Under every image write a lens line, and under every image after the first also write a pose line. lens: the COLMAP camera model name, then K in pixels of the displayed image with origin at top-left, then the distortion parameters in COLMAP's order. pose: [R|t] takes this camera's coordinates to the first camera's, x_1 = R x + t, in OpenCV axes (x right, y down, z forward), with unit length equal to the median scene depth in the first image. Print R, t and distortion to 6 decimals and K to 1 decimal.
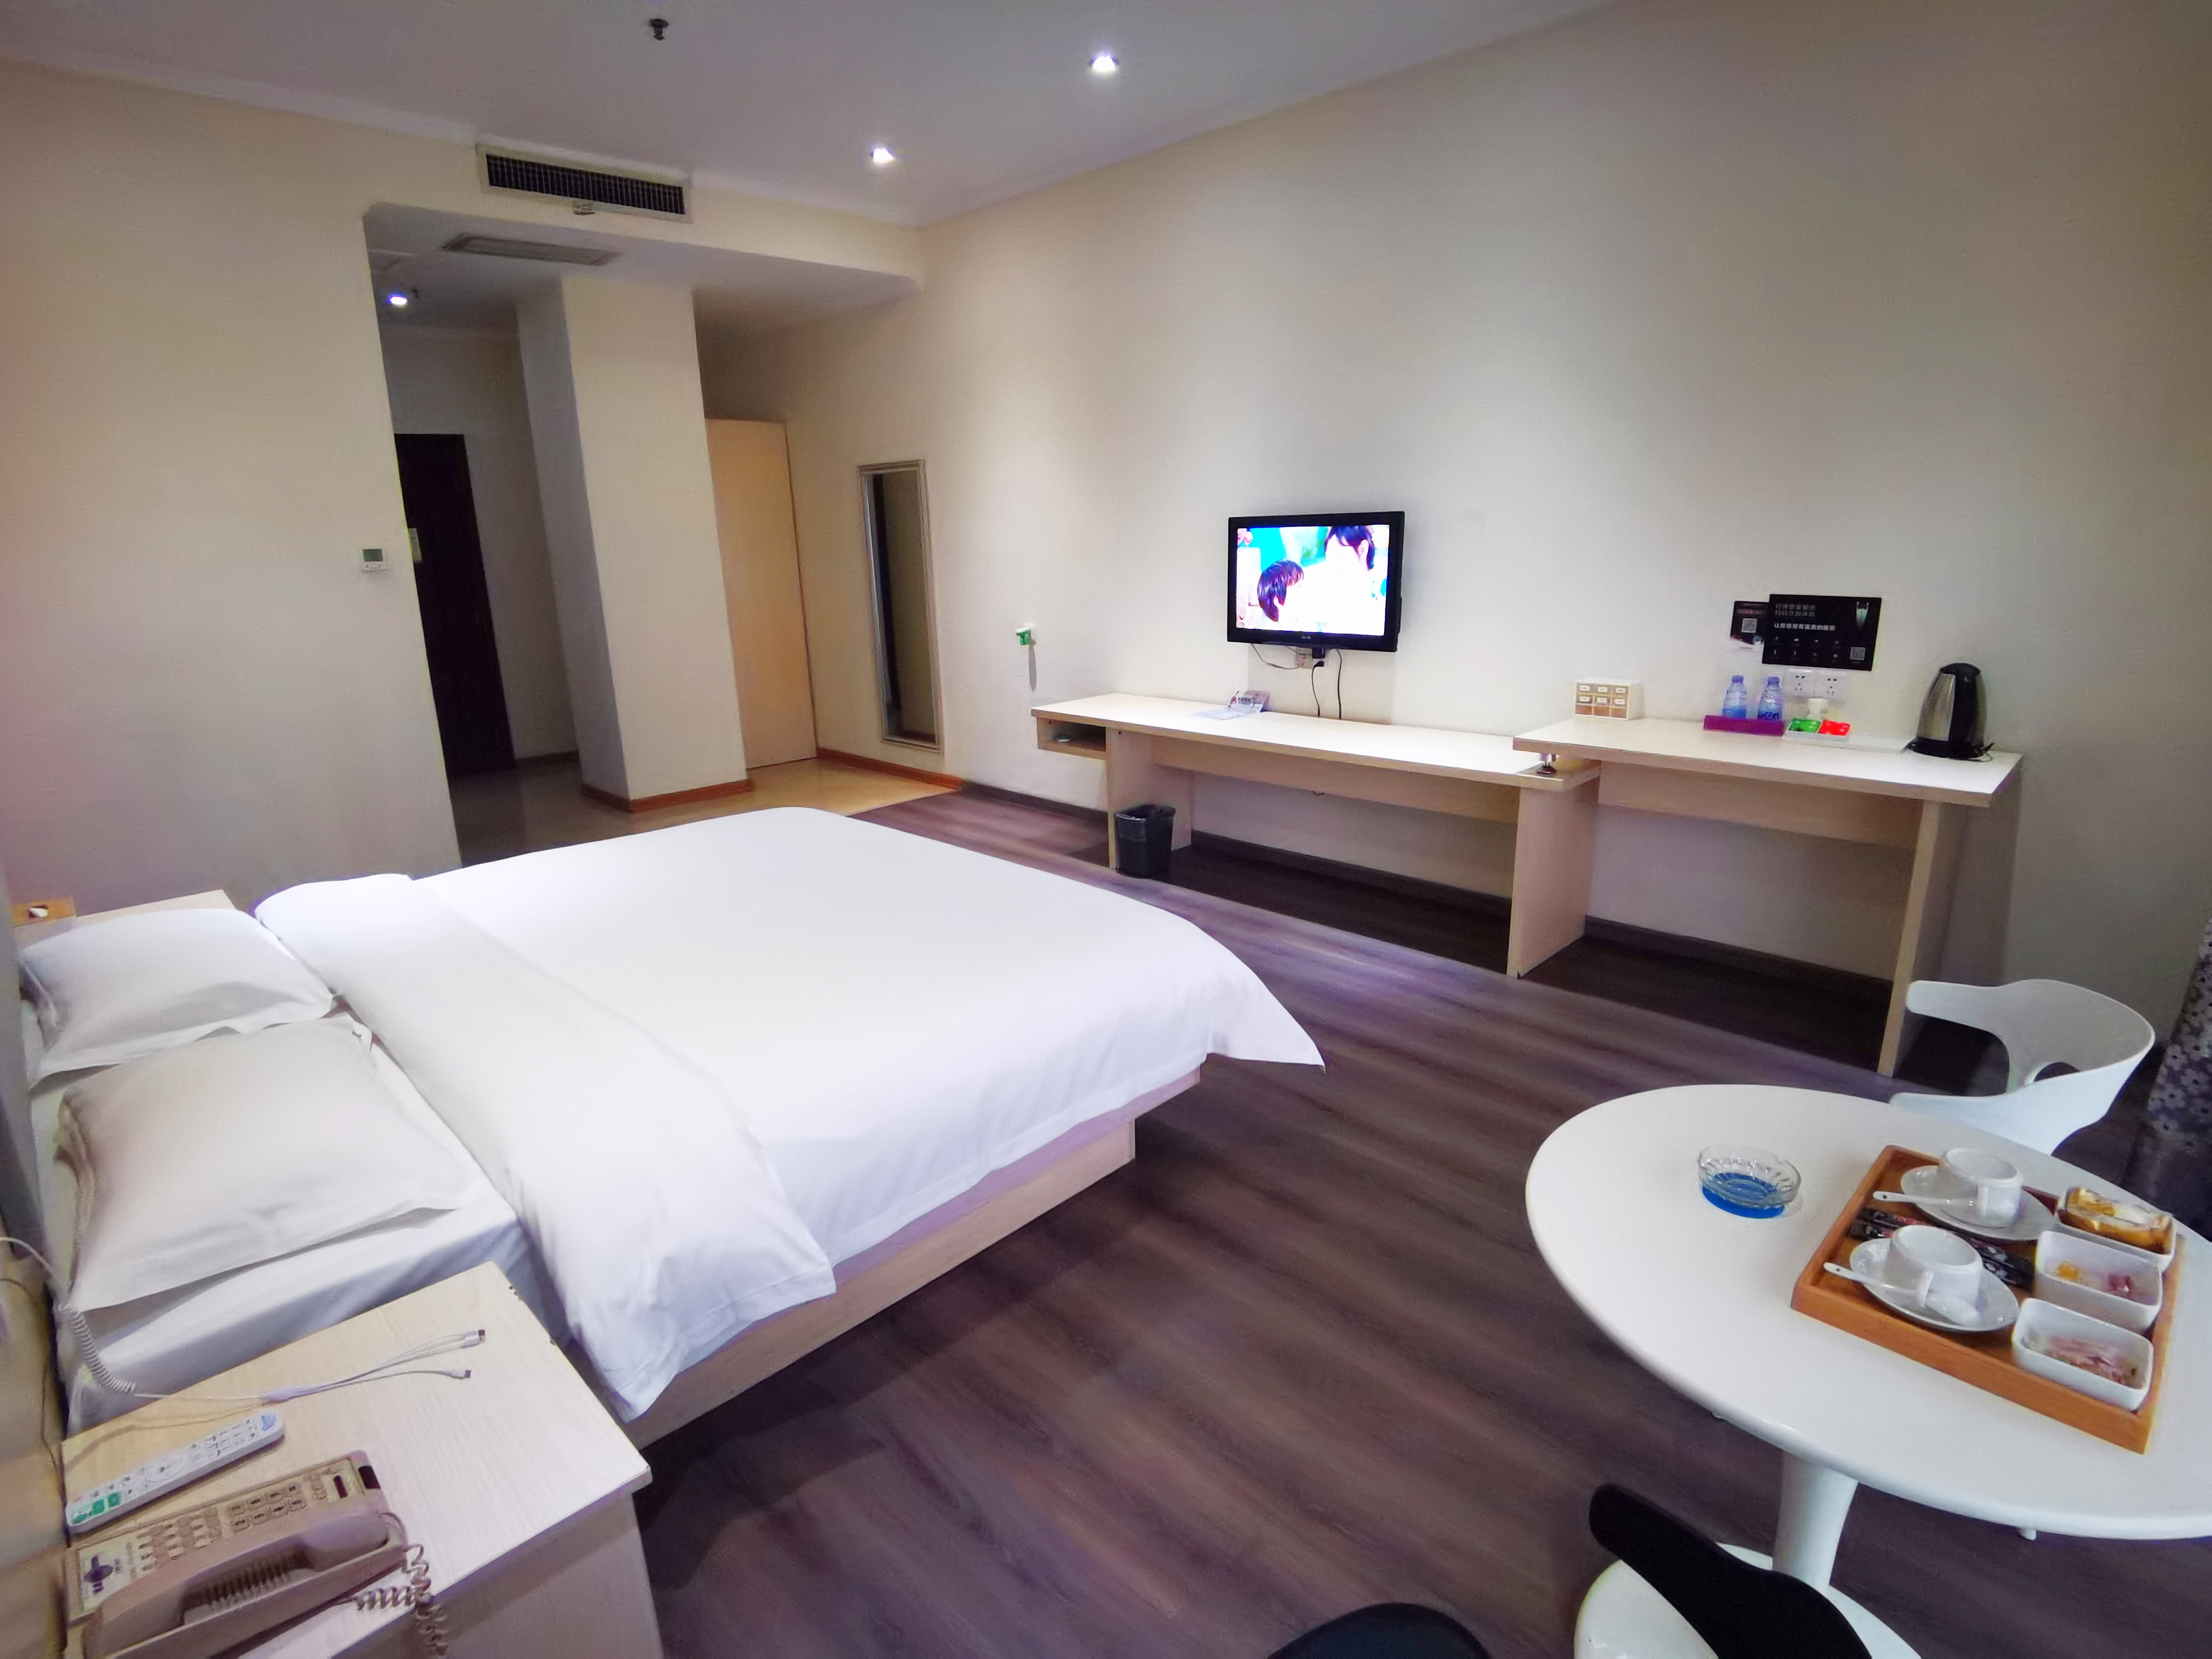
lens RADIAL K [[1114.4, 0, 1120.4], [0, 1114.4, 832.5], [0, 0, 1]] dist [-0.033583, -0.009528]
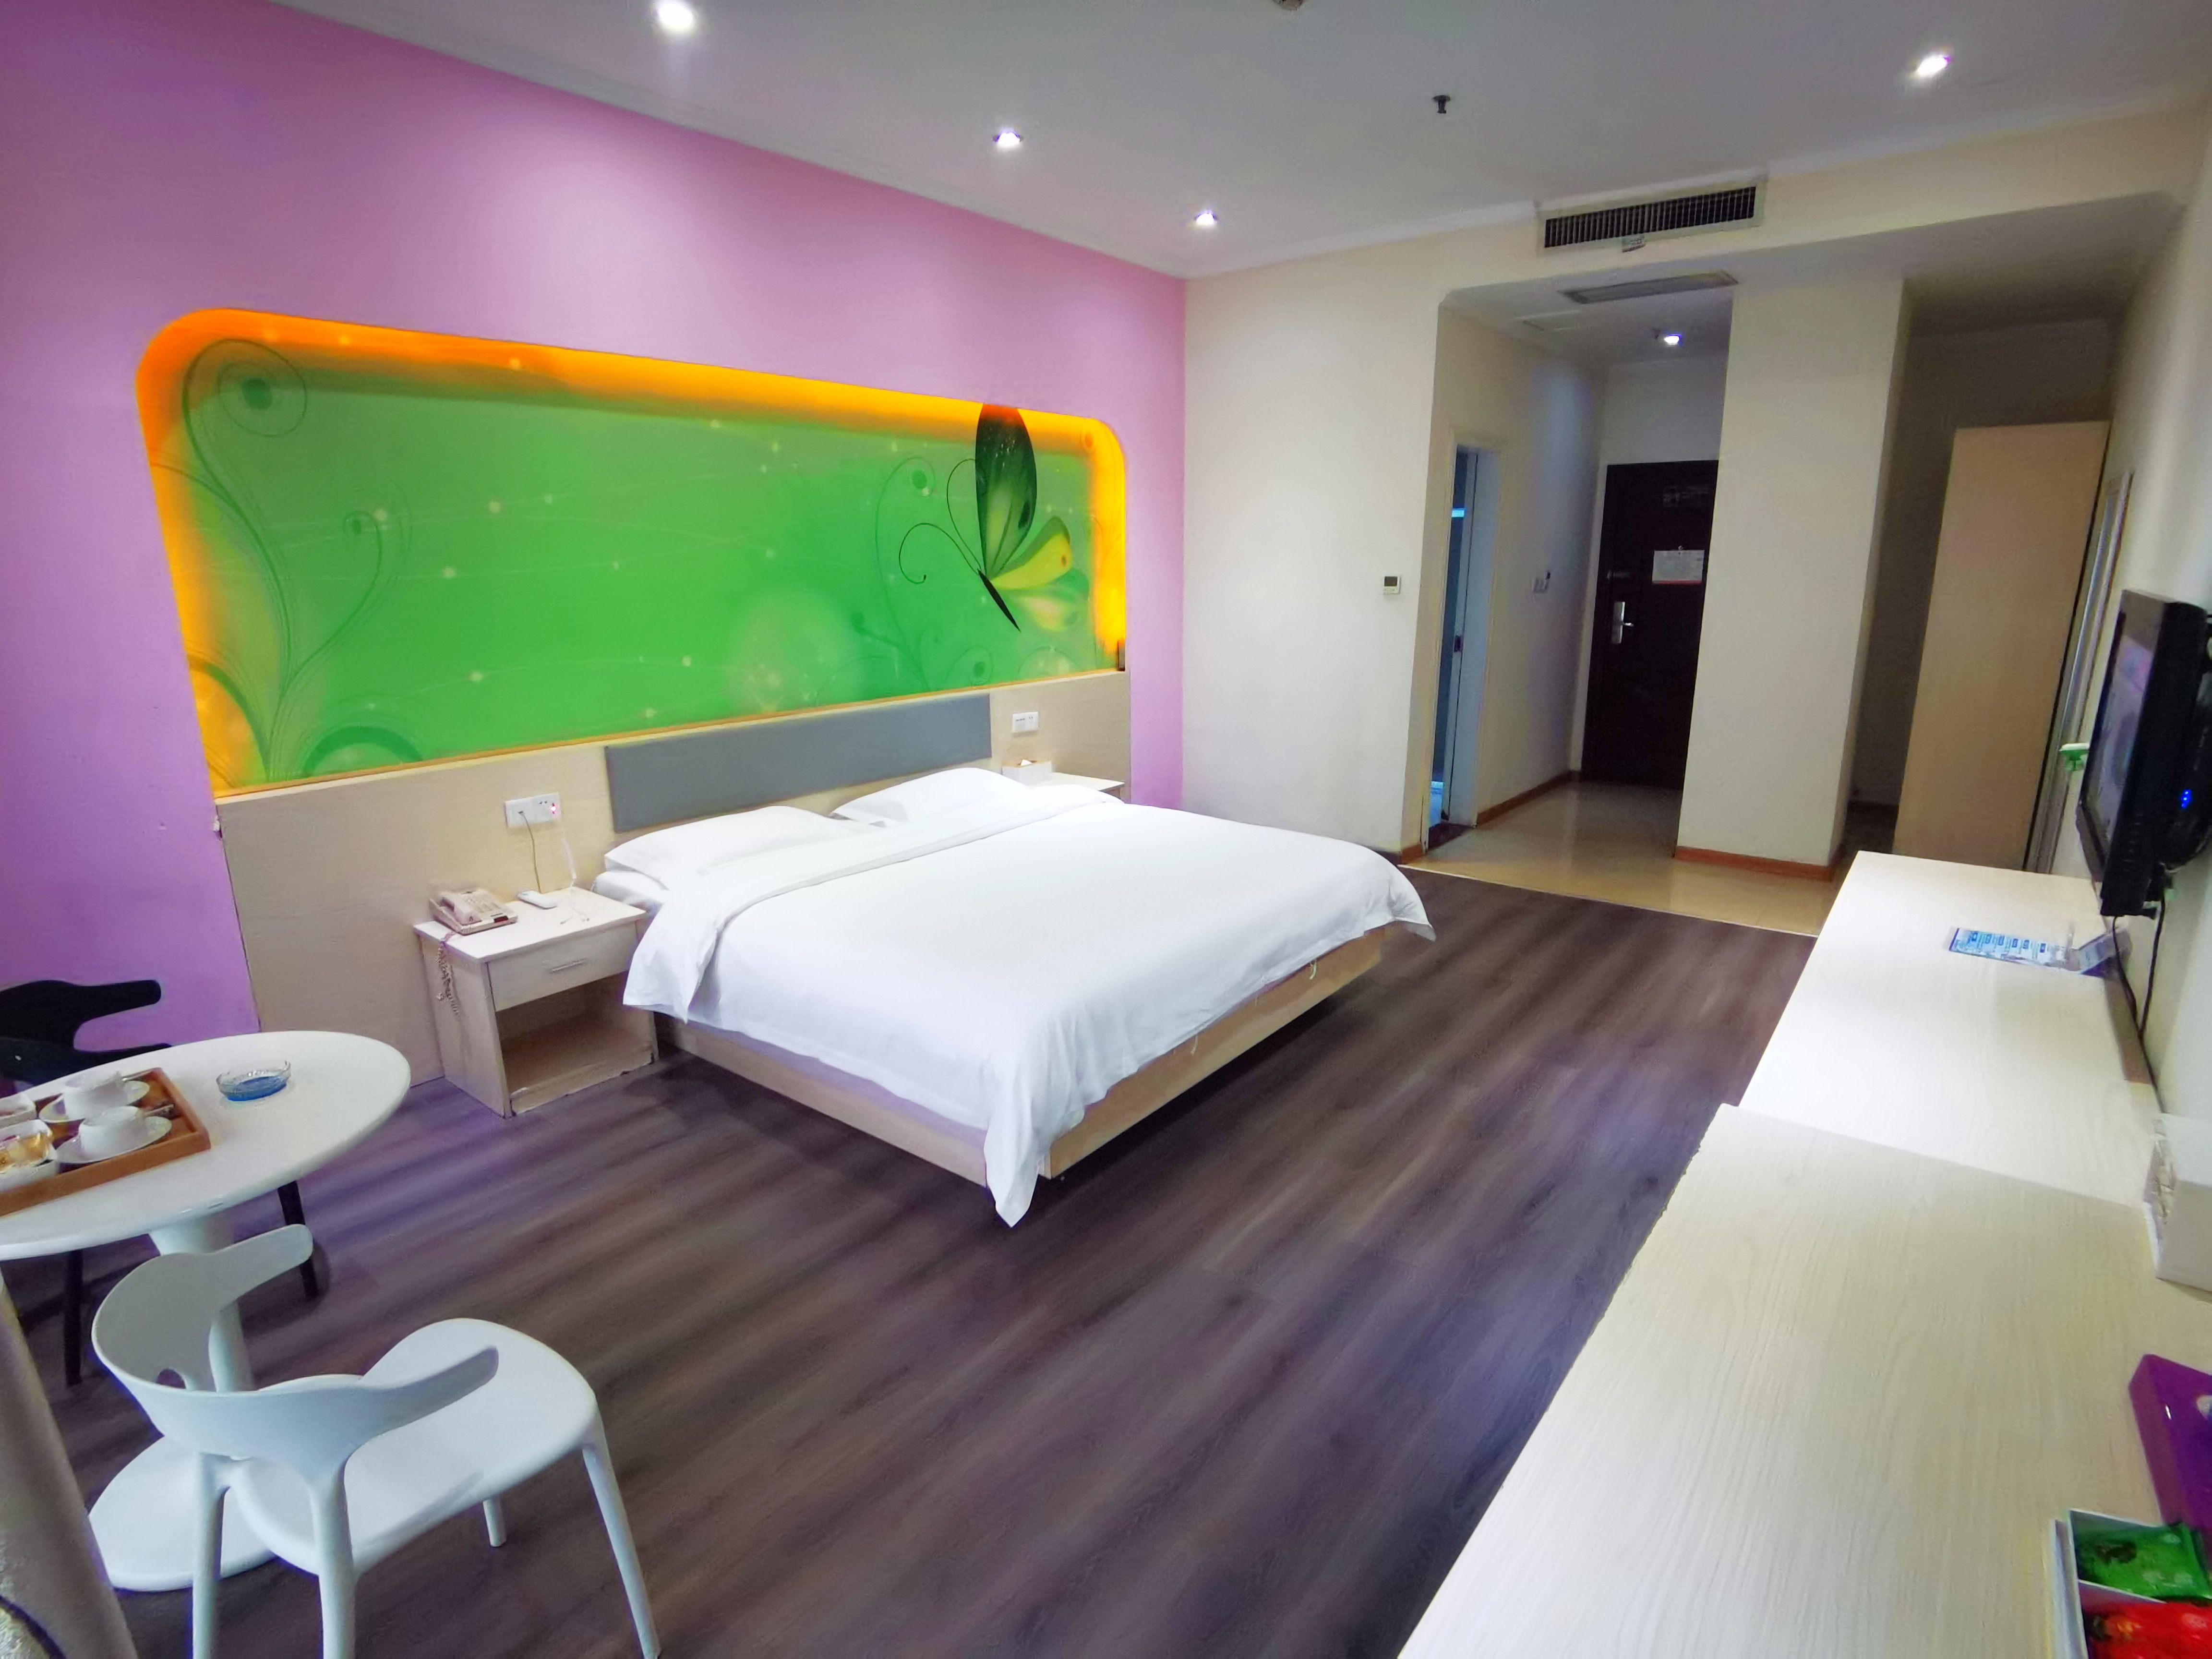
lens RADIAL K [[1114.4, 0, 1112.3], [0, 1114.4, 861.1], [0, 0, 1]] dist [-0.033583, -0.009528]
pose [[0.106066, 0.285331, -0.952542, 0.555120], [-0.258126, 0.933007, 0.250737, -0.175615], [0.960271, 0.219281, 0.172612, 0.494720]]
